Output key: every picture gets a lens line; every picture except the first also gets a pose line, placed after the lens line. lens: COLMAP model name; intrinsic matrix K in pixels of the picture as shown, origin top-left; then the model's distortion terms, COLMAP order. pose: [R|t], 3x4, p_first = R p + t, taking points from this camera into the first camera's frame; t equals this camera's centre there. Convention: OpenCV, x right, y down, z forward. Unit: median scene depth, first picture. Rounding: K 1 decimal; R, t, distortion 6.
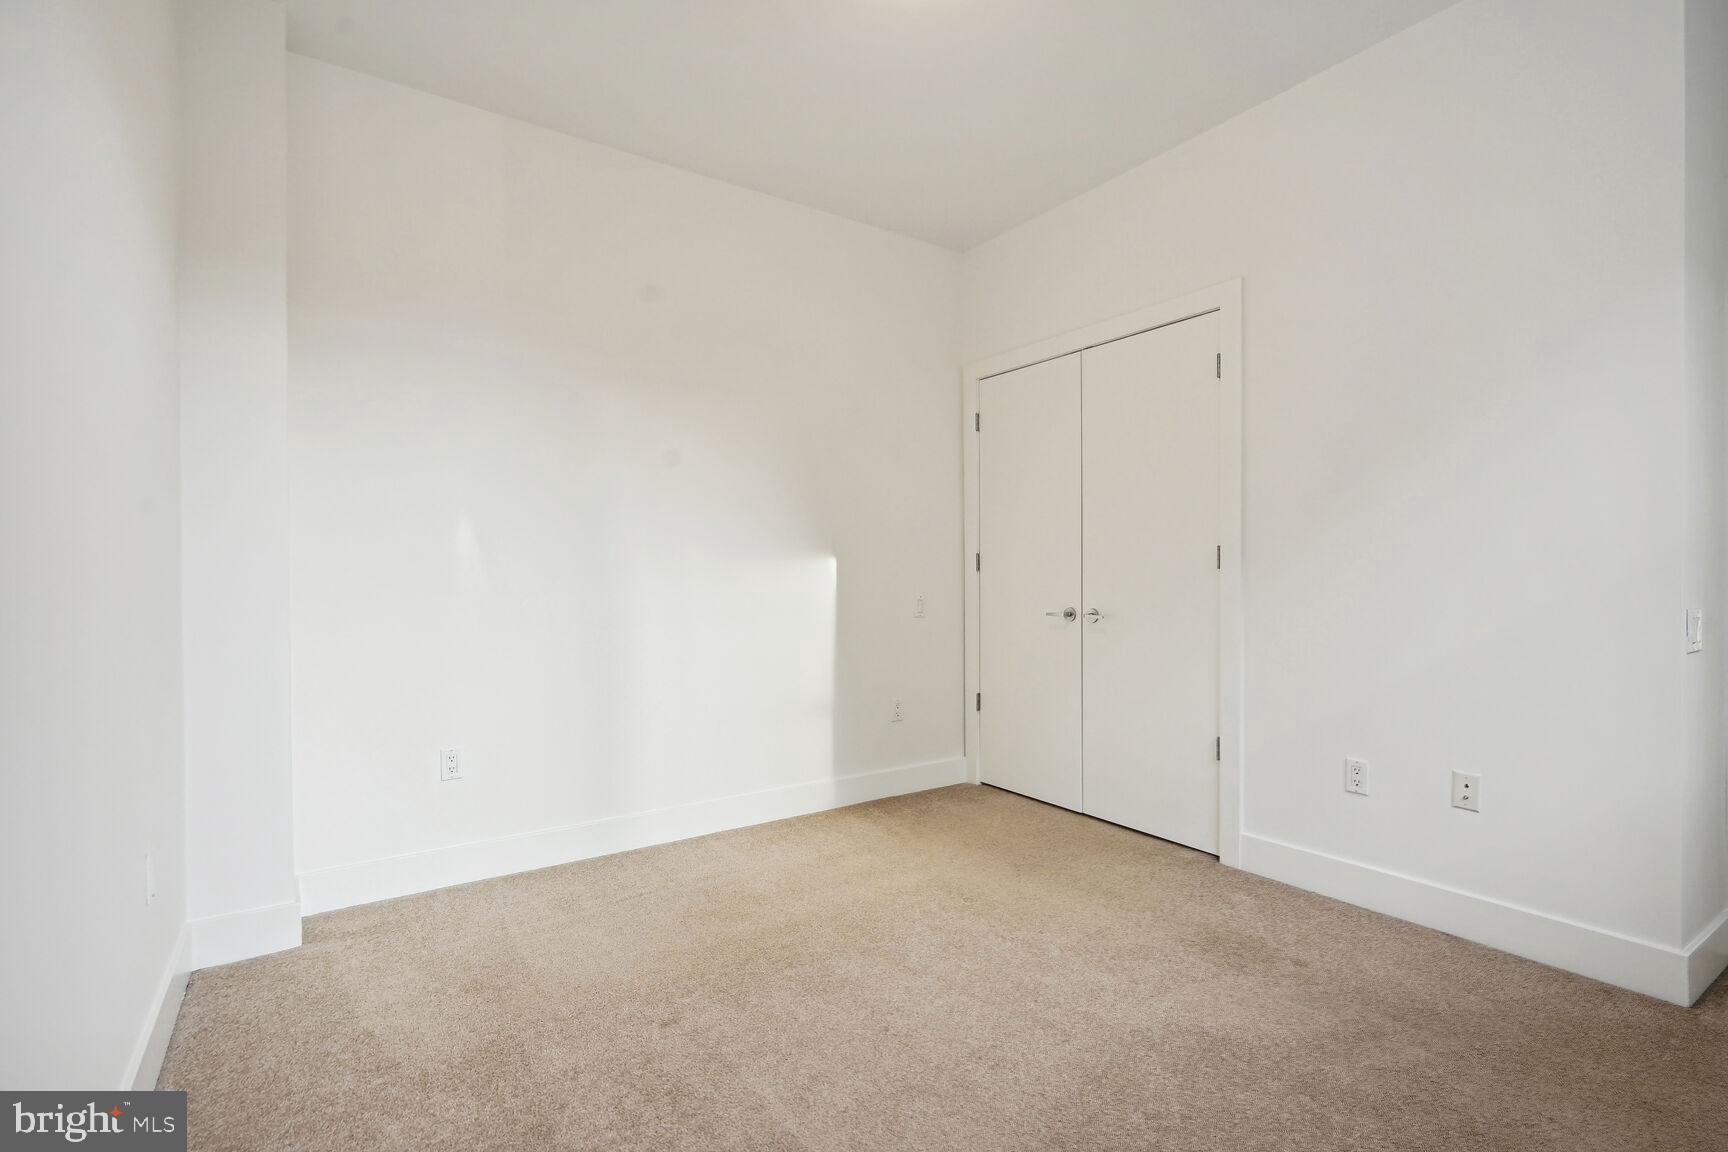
lens RADIAL K [[809.8, 0, 873.0], [0, 809.8, 576.5], [0, 0, 1]] dist [0.000785, 0.000283]
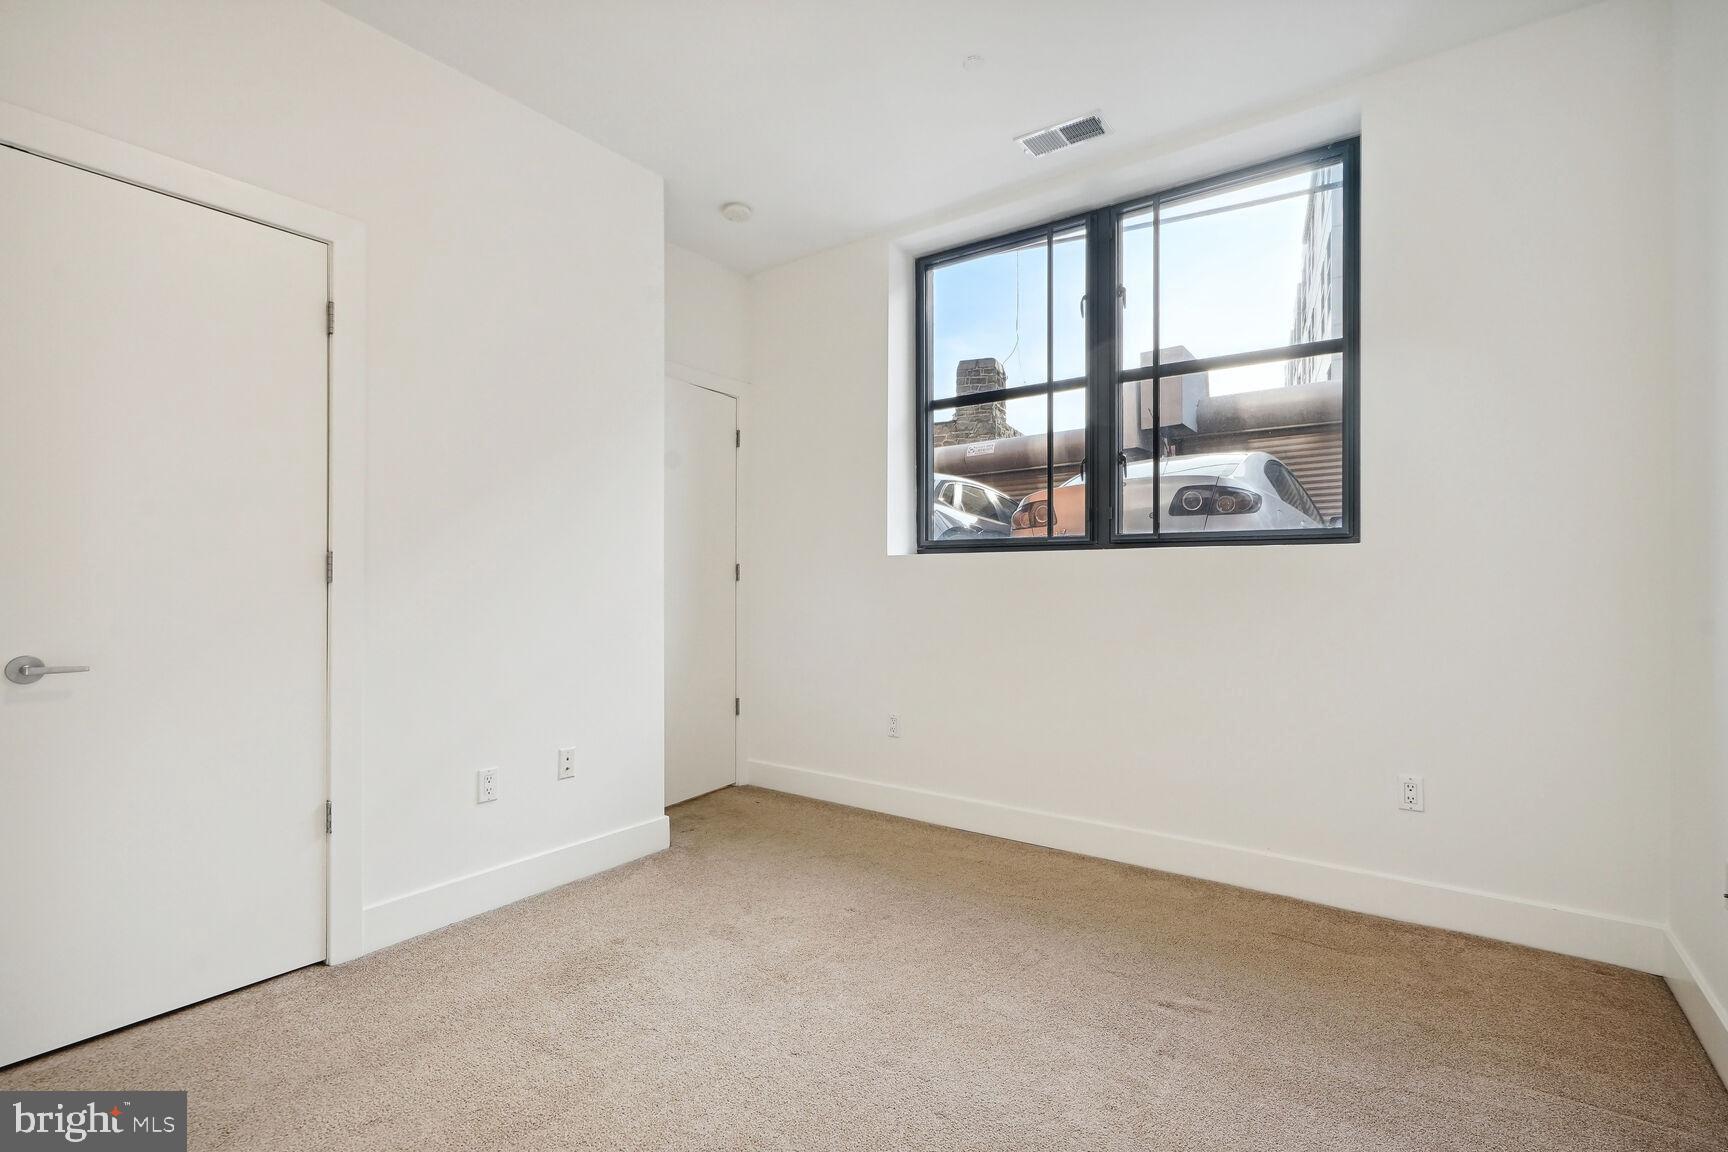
lens RADIAL K [[809.8, 0, 873.0], [0, 809.8, 576.5], [0, 0, 1]] dist [0.000785, 0.000283]
pose [[-0.347771, 0.011164, 0.937513, -0.538292], [0.006730, 0.999933, -0.009411, -0.004211], [-0.937556, 0.003037, -0.347822, 0.902956]]
